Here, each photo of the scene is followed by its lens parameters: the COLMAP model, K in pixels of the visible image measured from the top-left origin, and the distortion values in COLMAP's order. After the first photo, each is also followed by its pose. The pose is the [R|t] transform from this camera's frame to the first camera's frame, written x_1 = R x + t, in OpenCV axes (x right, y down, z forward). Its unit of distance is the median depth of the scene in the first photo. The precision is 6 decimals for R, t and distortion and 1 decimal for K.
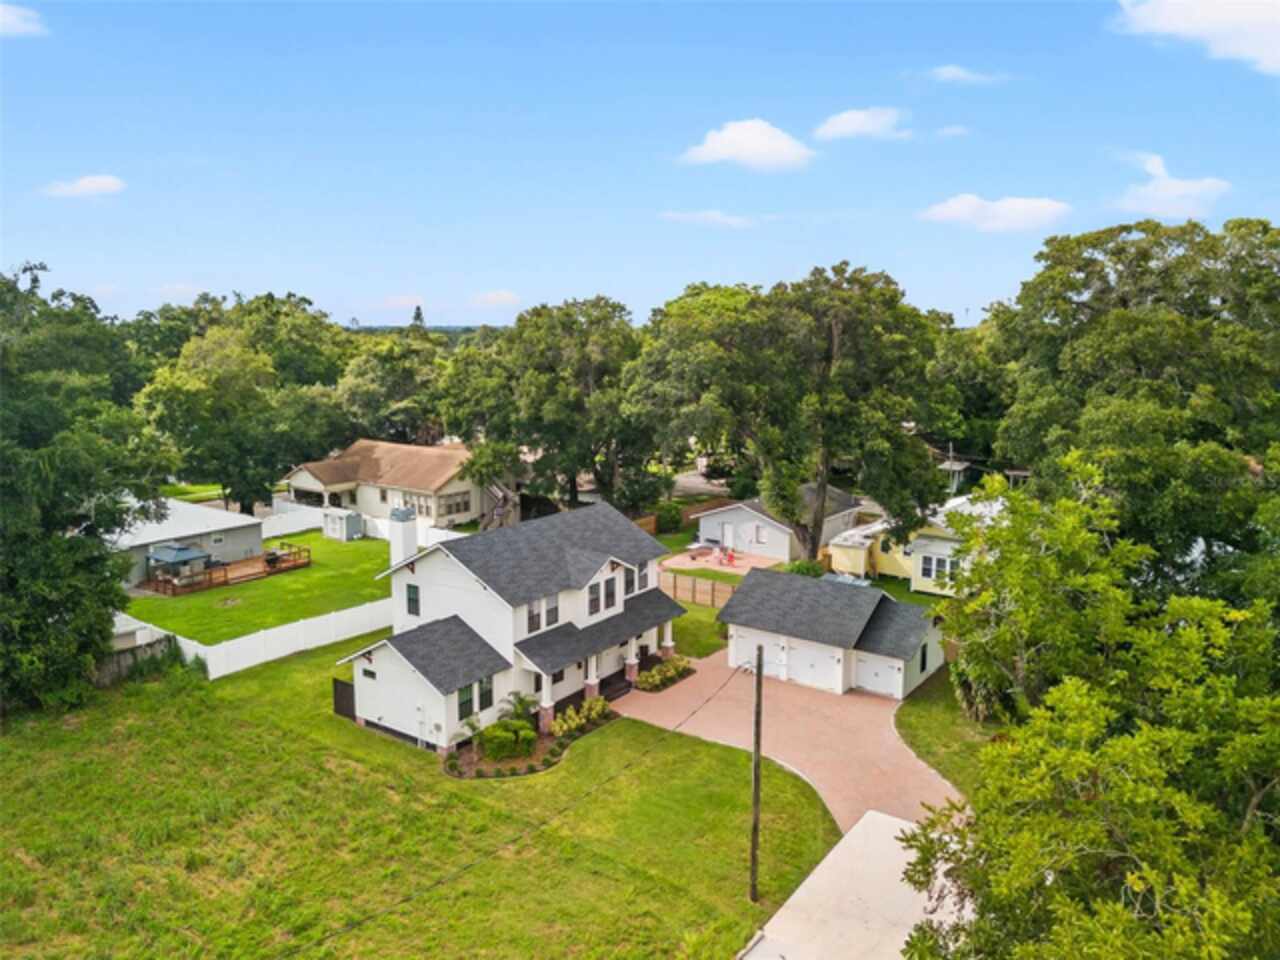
lens RADIAL K [[898.3, 0, 640.0], [0, 898.3, 480.0], [0, 0, 1]] dist [0.023482, 0.000985]
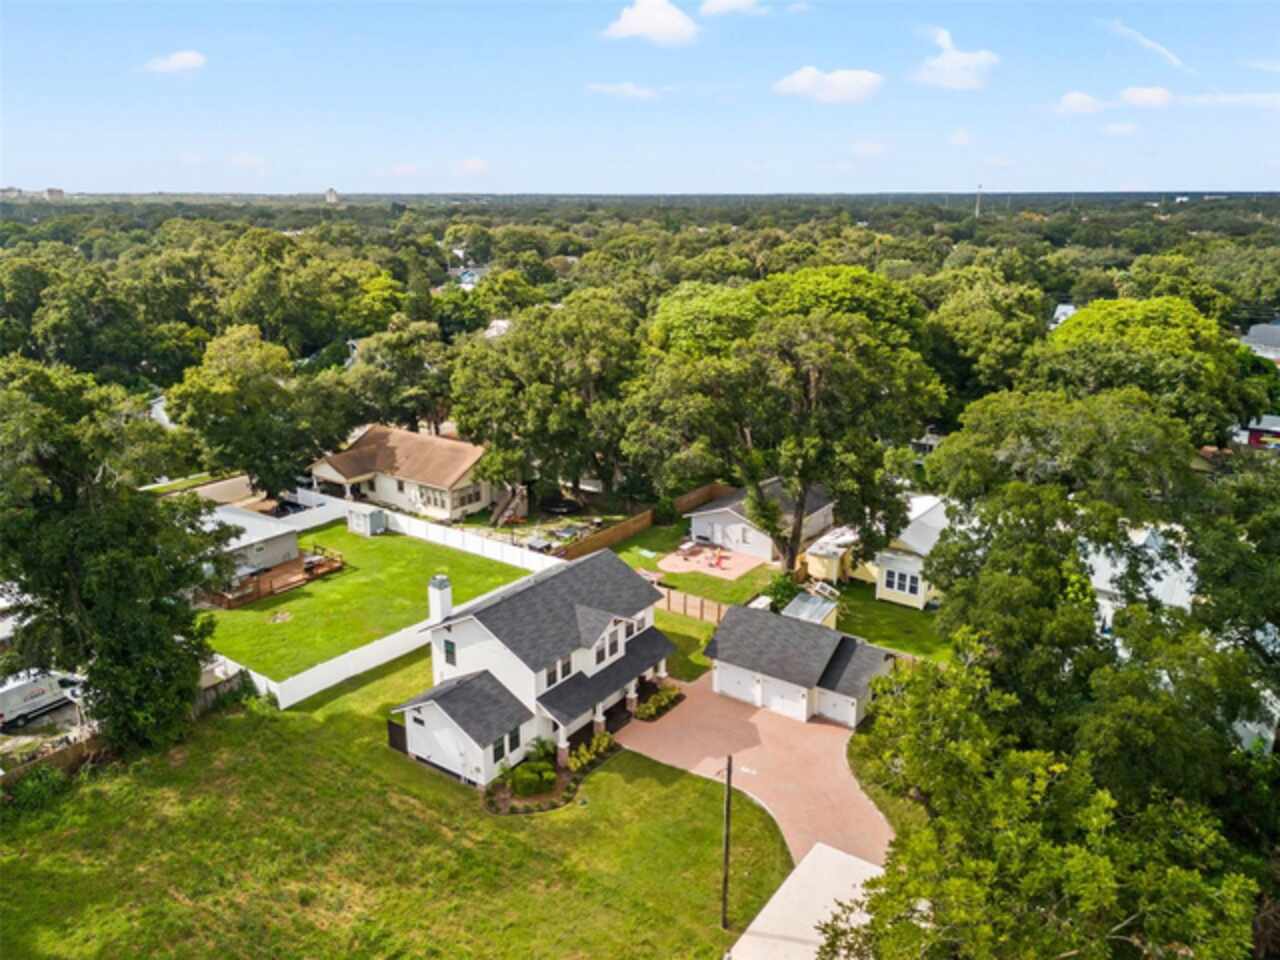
lens RADIAL K [[914.6, 0, 640.0], [0, 914.6, 480.0], [0, 0, 1]] dist [0.025017, -0.003147]
pose [[0.999983, -0.004782, 0.003464, -0.001073], [0.004337, 0.992938, 0.118557, -0.228495], [-0.004007, -0.118540, 0.992941, -0.180952]]
